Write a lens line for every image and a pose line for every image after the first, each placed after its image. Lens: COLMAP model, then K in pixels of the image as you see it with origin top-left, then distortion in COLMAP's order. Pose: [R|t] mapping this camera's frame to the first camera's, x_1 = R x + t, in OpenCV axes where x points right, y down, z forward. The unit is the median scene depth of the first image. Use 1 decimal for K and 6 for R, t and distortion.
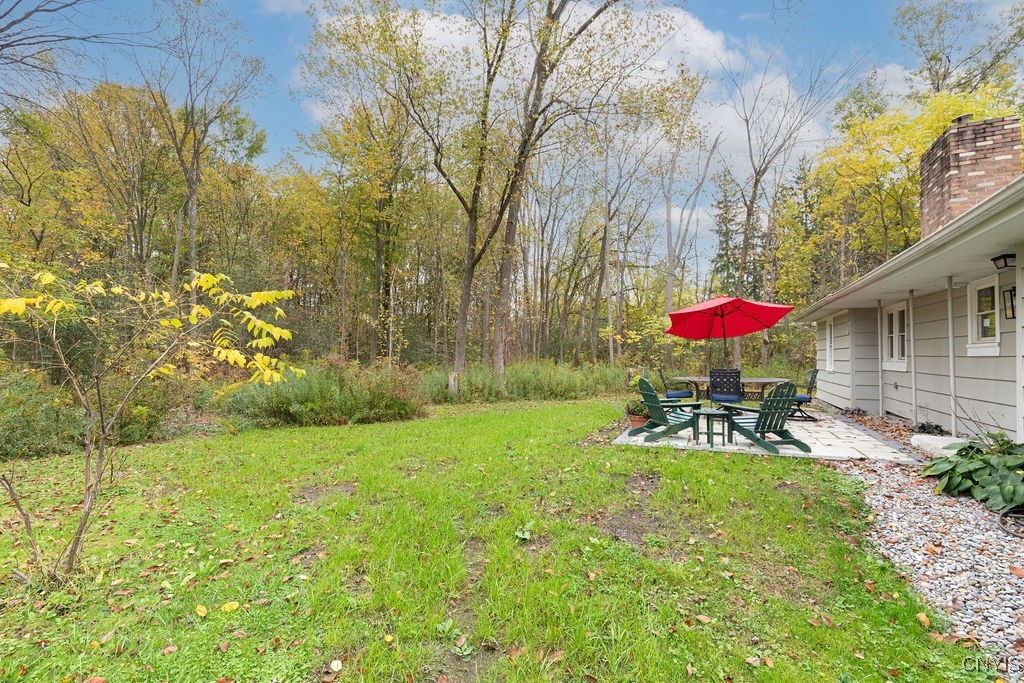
lens RADIAL K [[463.0, 0, 508.5], [0, 463.0, 340.2], [0, 0, 1]] dist [0.008433, -0.000685]
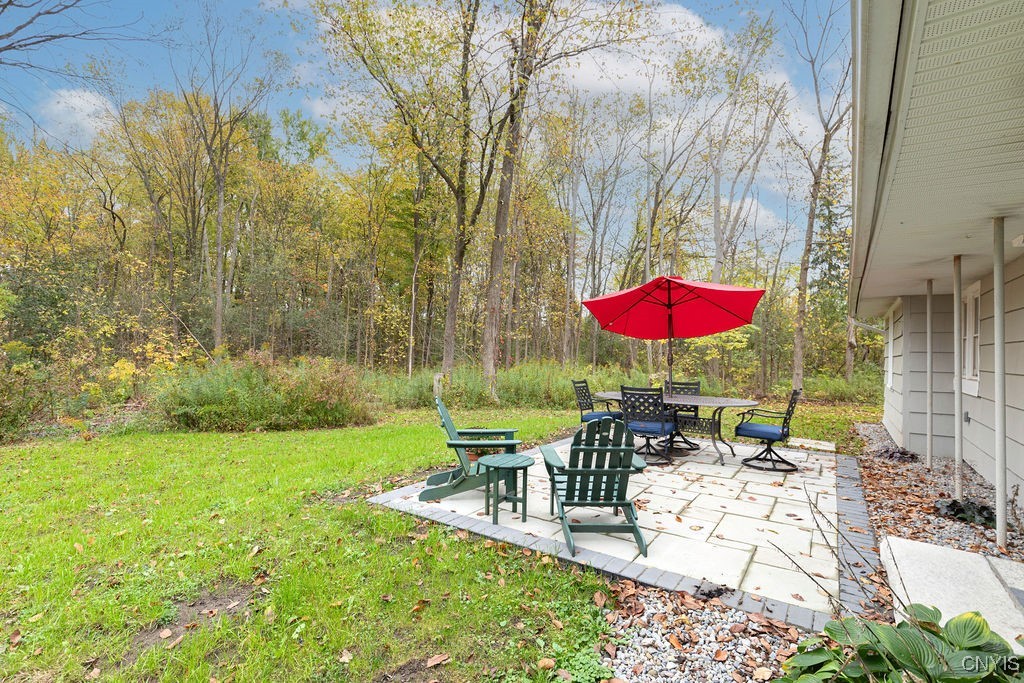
lens RADIAL K [[463.0, 0, 514.9], [0, 463.0, 343.0], [0, 0, 1]] dist [0.008433, -0.000685]
pose [[0.982630, 0.015338, -0.184940, 0.193507], [-0.013718, 0.999856, 0.010038, -0.000304], [0.185067, -0.007327, 0.982699, 0.150138]]
